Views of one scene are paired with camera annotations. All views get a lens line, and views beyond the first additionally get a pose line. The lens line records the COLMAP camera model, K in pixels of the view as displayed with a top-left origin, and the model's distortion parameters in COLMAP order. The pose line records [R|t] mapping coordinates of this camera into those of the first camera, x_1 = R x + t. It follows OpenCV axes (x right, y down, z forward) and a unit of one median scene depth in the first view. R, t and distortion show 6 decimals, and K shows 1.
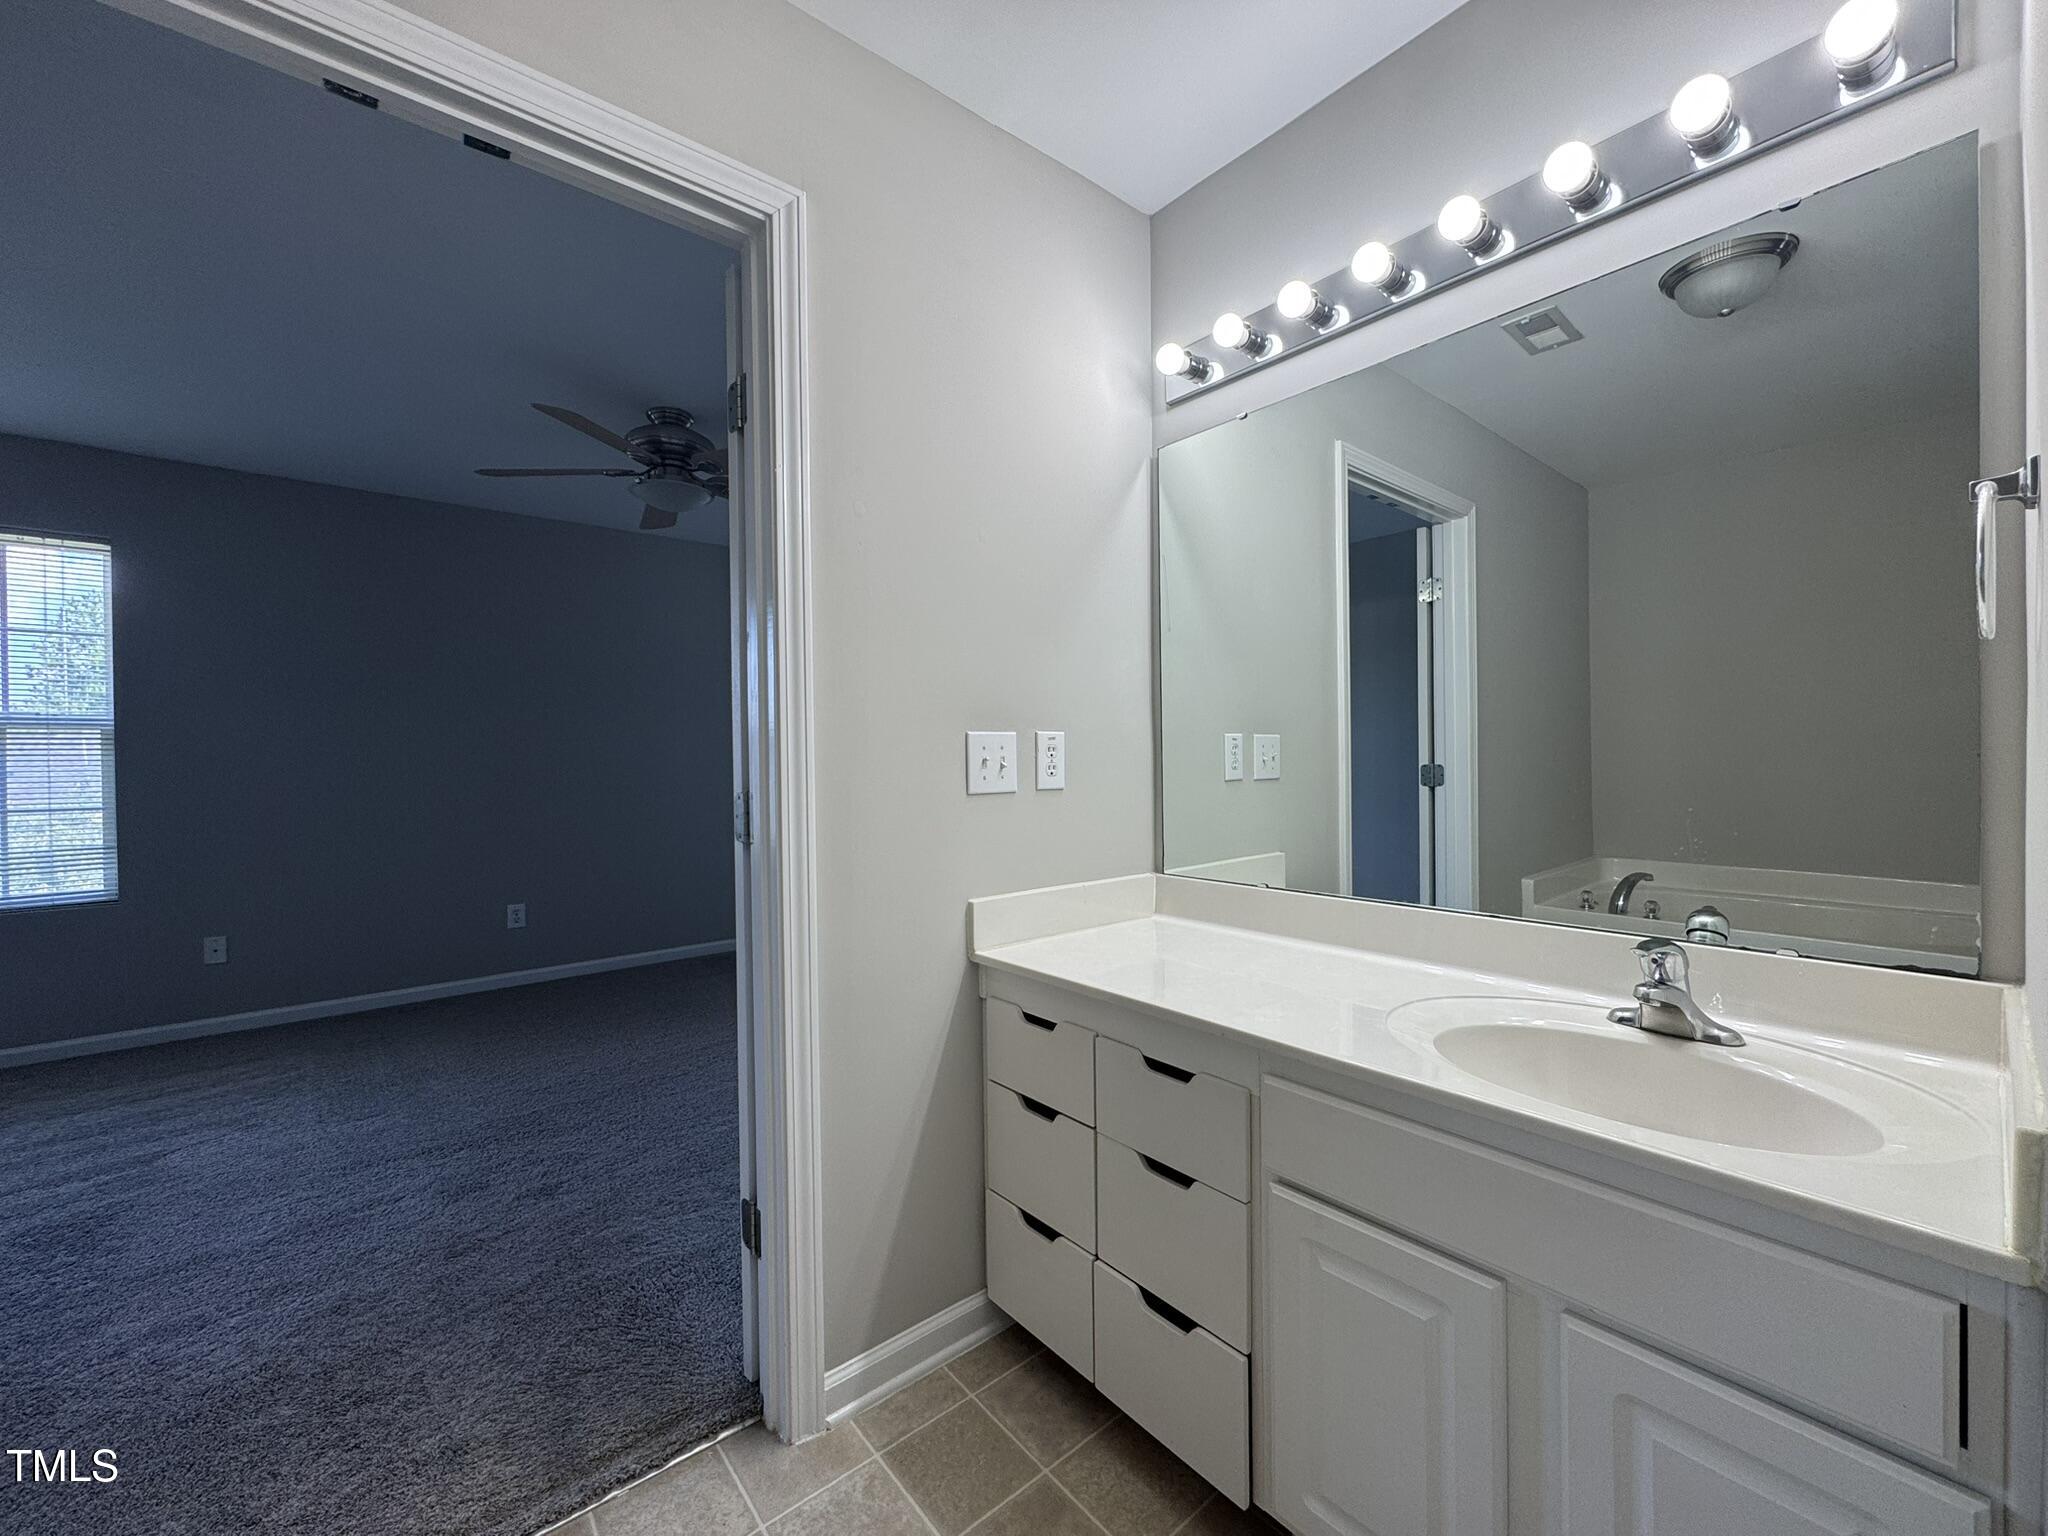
lens RADIAL K [[816.4, 0, 1026.5], [0, 816.4, 769.9], [0, 0, 1]] dist [-0.002095, 0.000393]
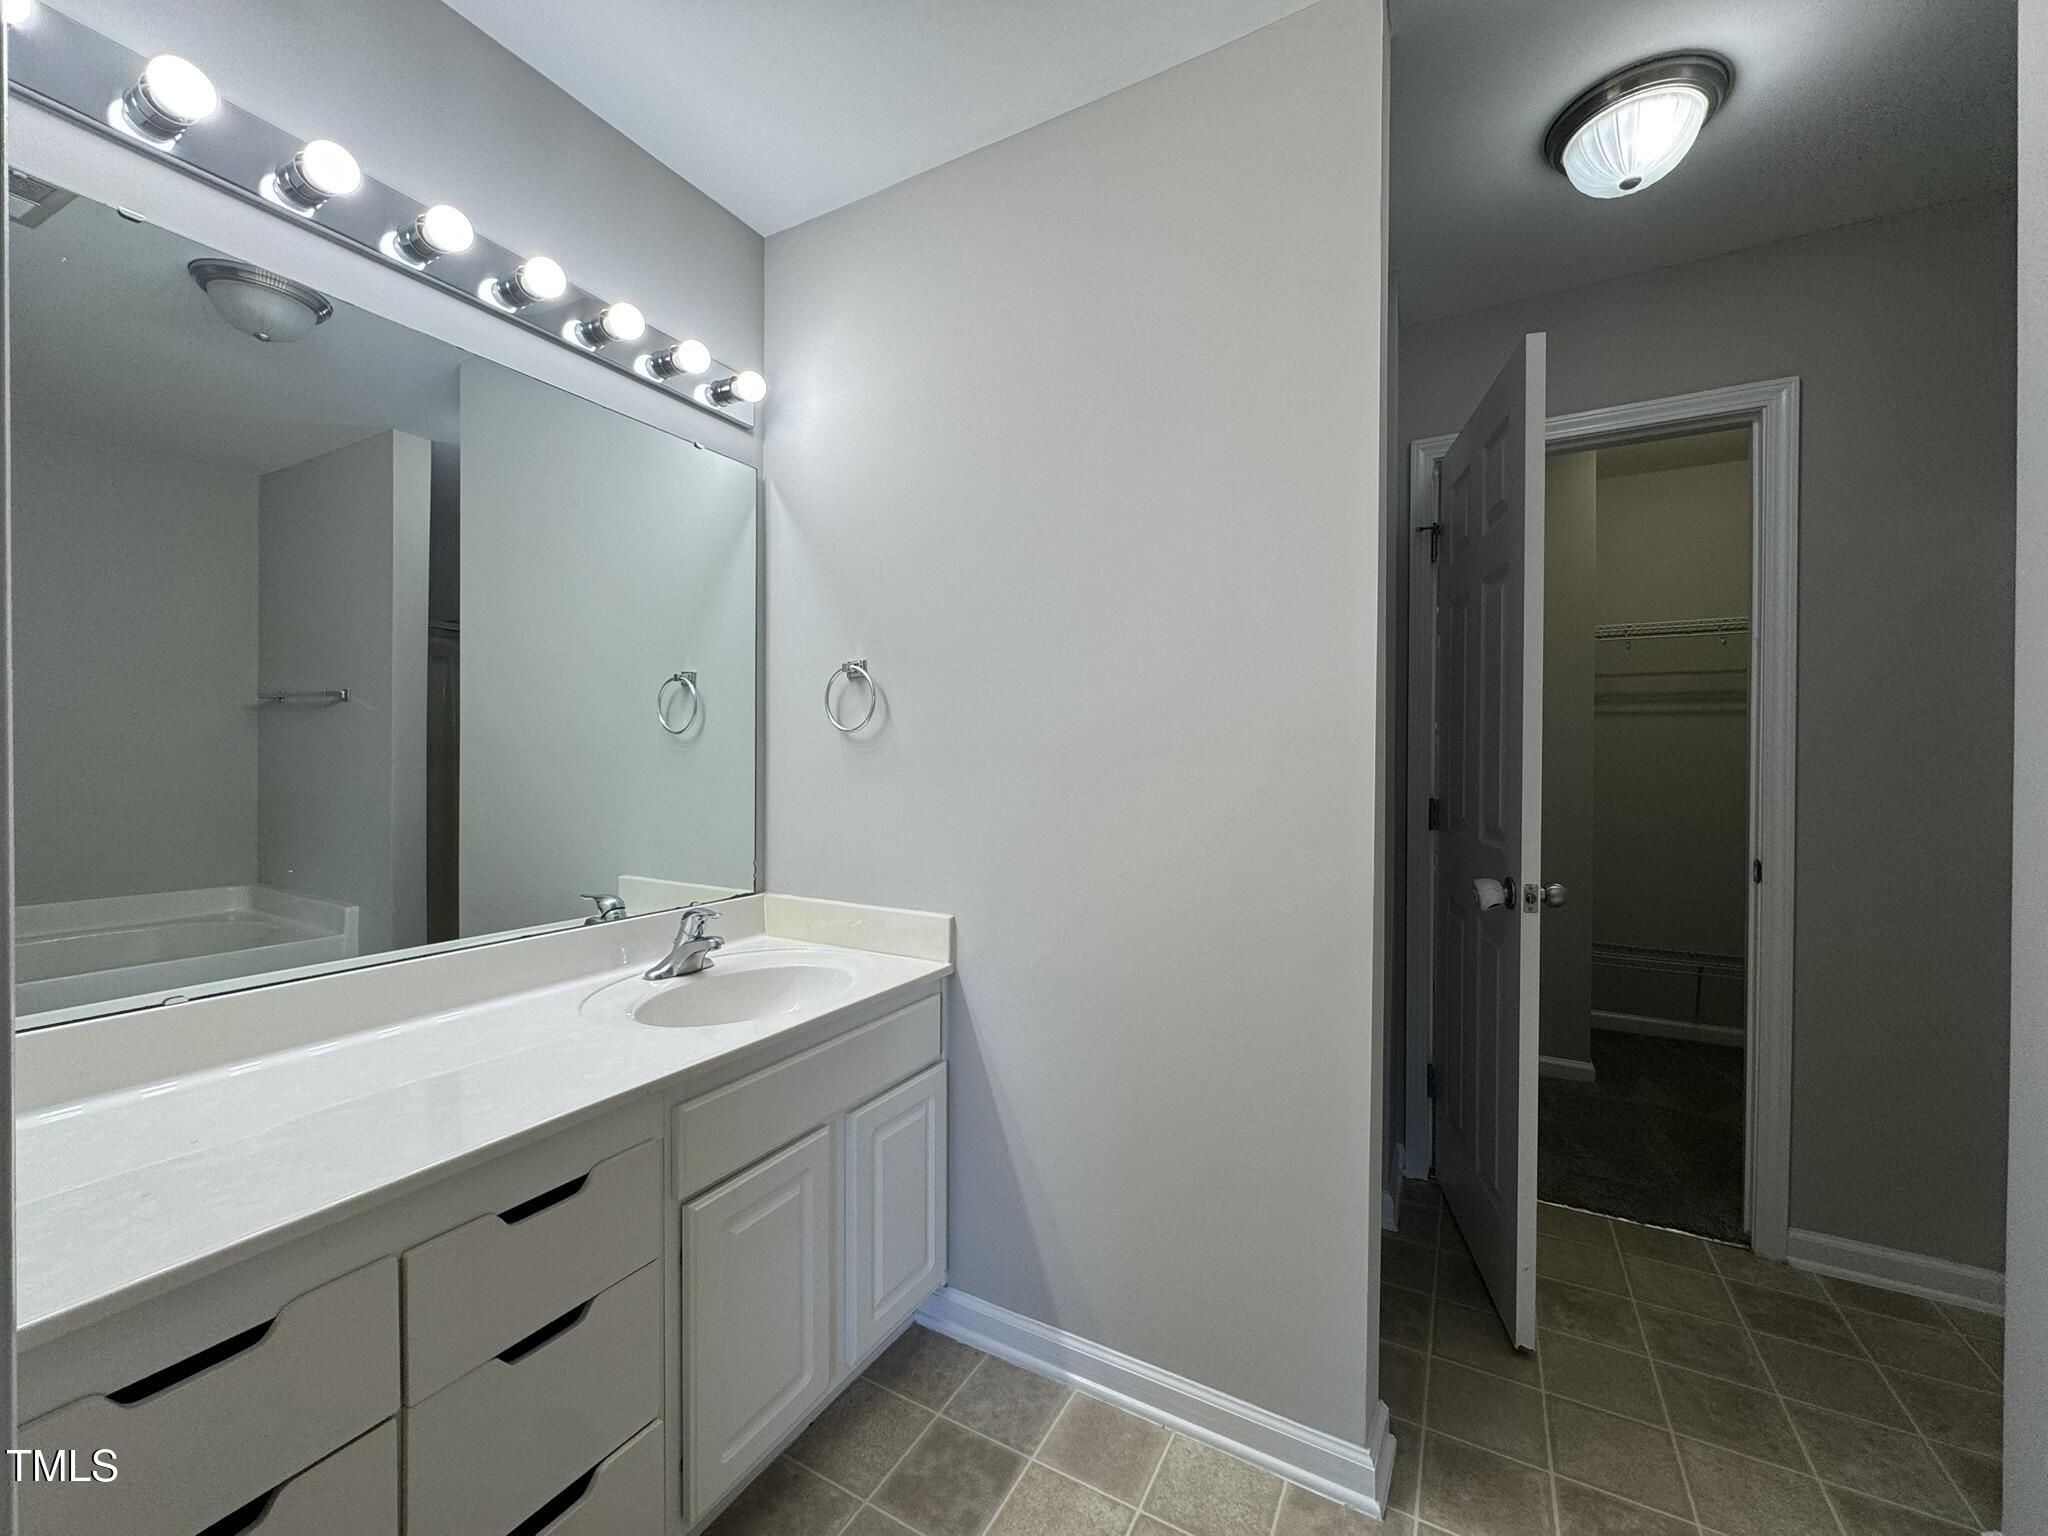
lens RADIAL K [[816.4, 0, 1023.0], [0, 816.4, 765.8], [0, 0, 1]] dist [-0.002095, 0.000393]
pose [[-0.340235, -0.006486, 0.940318, -0.854278], [0.015384, 0.999804, 0.012463, -0.063518], [-0.940215, 0.018707, -0.340068, 0.981209]]
